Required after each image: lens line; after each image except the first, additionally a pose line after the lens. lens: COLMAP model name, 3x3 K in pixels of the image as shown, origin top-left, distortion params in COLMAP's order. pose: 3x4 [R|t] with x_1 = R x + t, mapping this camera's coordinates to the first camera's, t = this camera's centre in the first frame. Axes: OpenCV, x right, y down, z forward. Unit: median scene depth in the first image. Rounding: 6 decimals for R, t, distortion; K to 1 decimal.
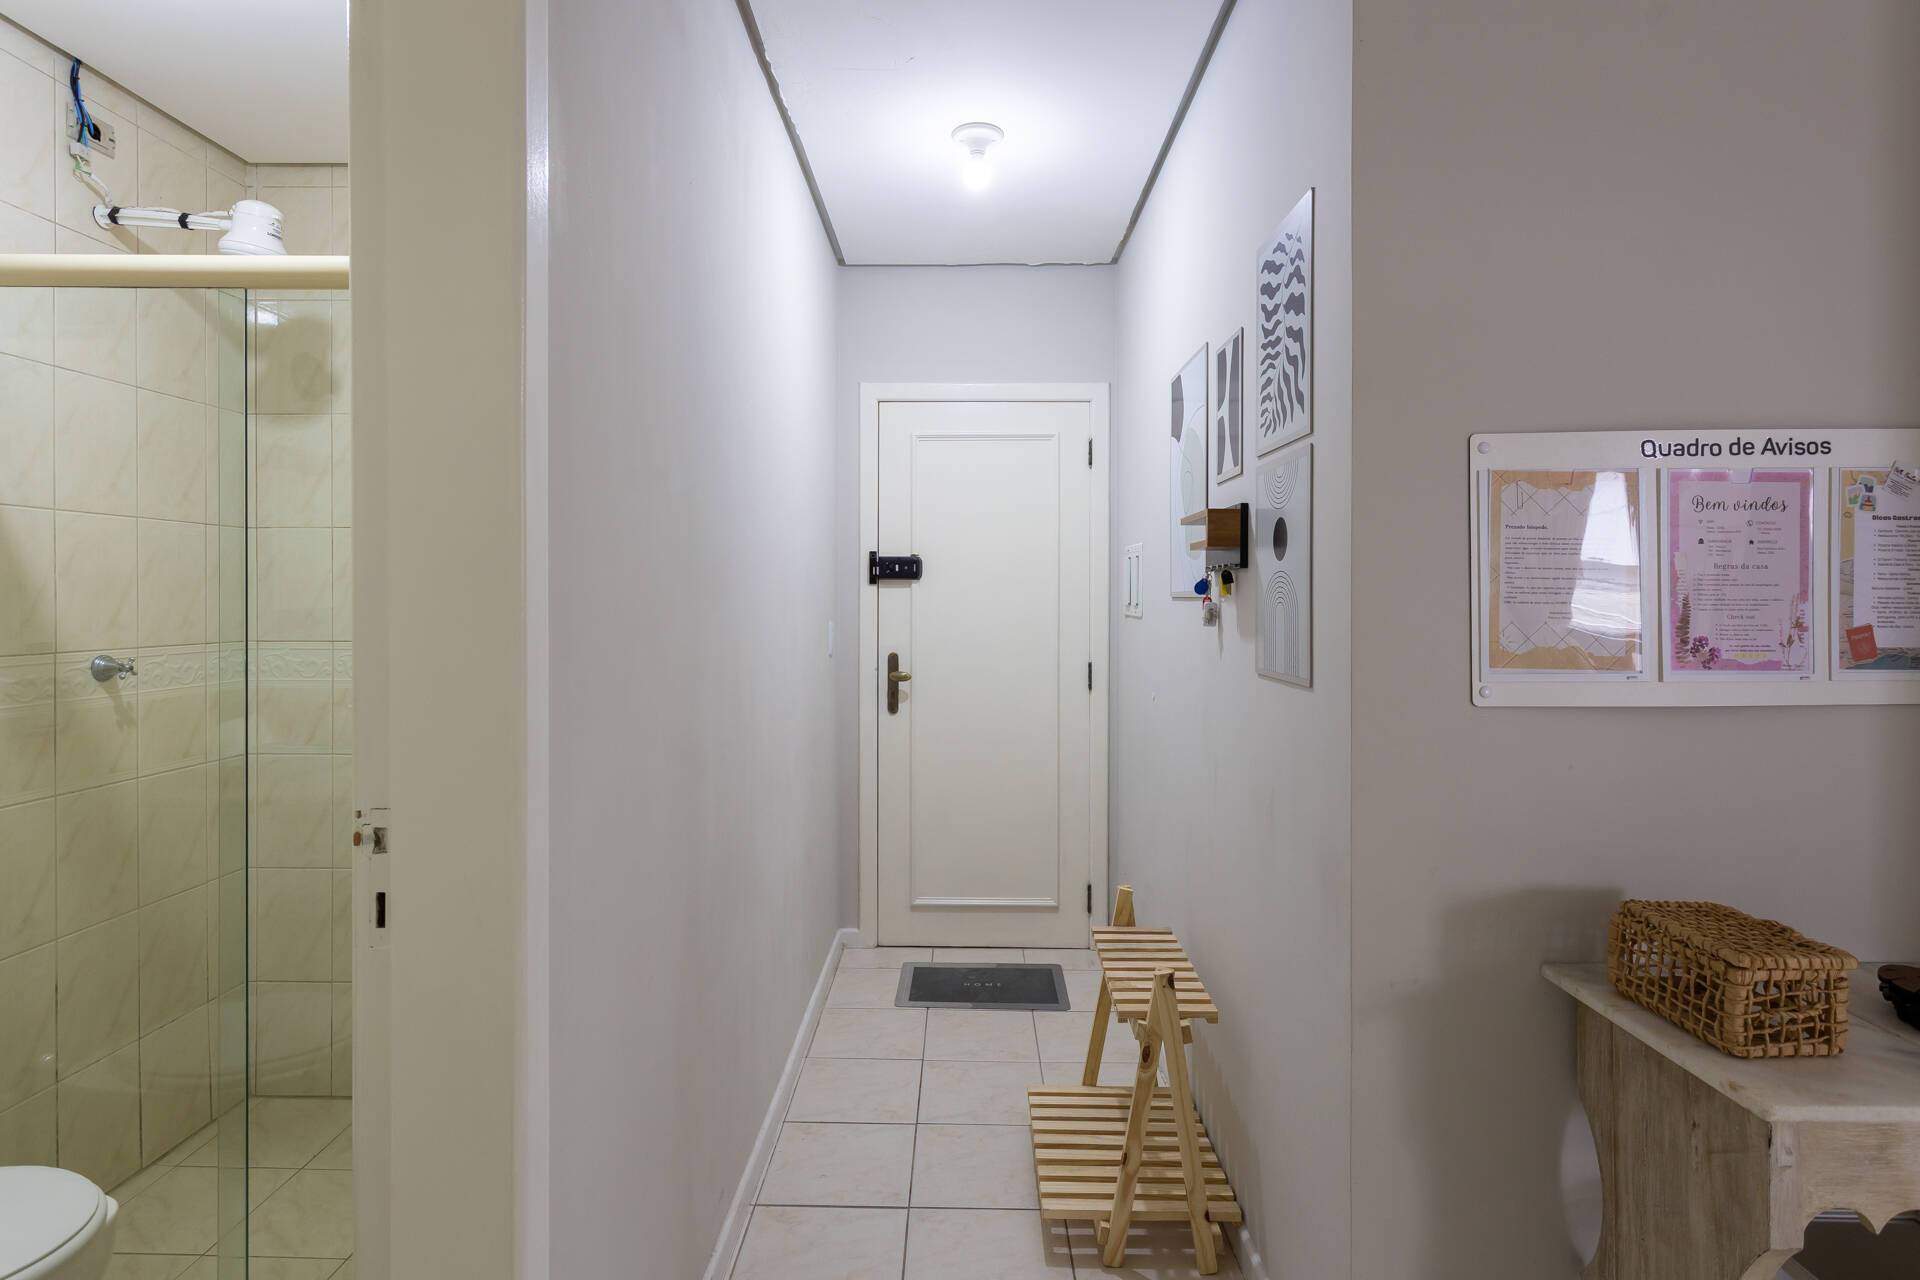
lens RADIAL K [[968.8, 0, 934.3], [0, 968.8, 614.2], [0, 0, 1]] dist [-0.000872, 0.001139]
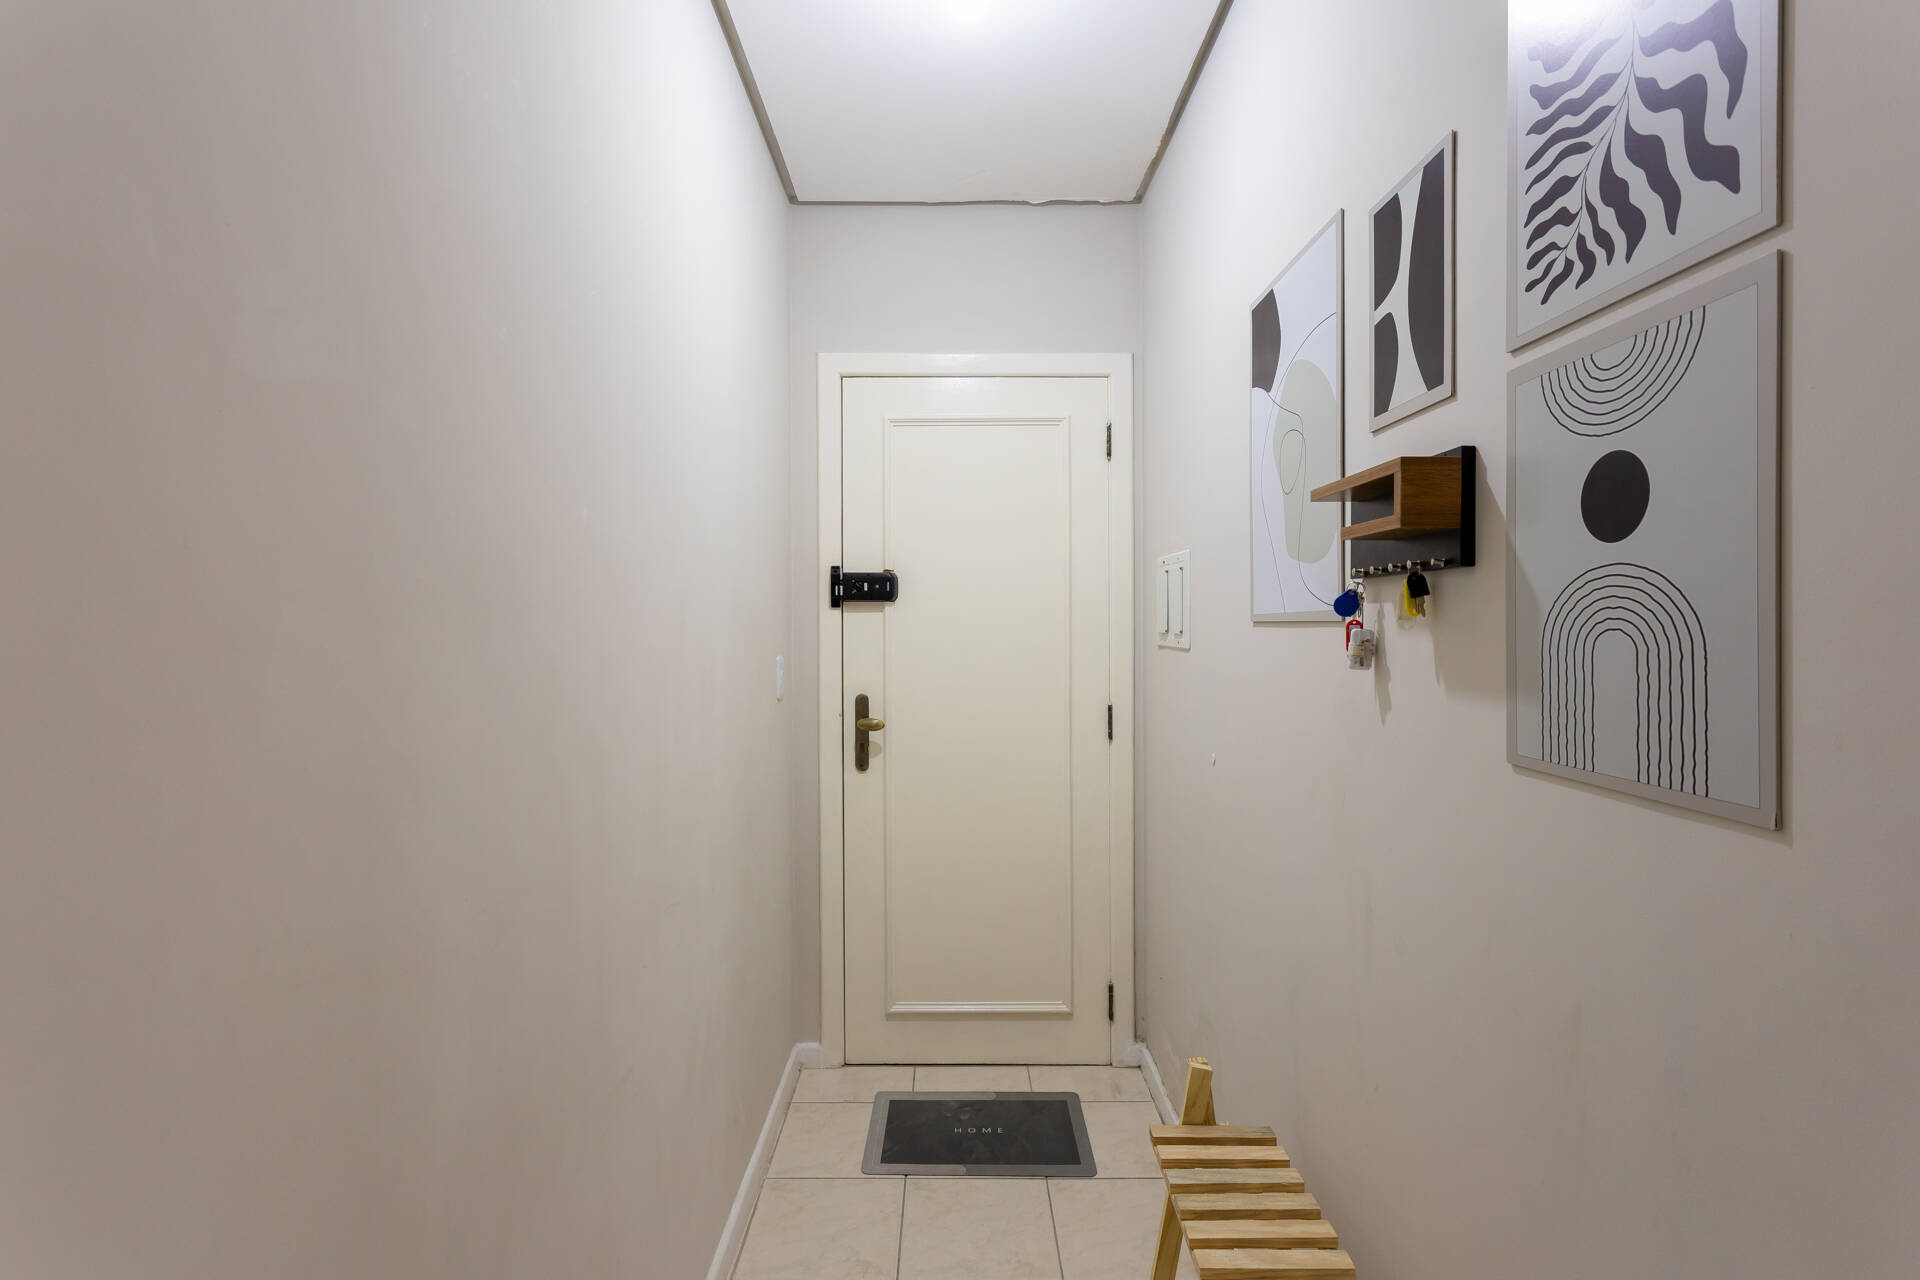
lens RADIAL K [[912.2, 0, 942.6], [0, 912.2, 643.5], [0, 0, 1]] dist [-0.001592, 0.000787]
pose [[0.999748, -0.005725, 0.021684, 0.007669], [0.005644, 0.999977, 0.003757, -0.004274], [-0.021705, -0.003633, 0.999758, 0.262553]]
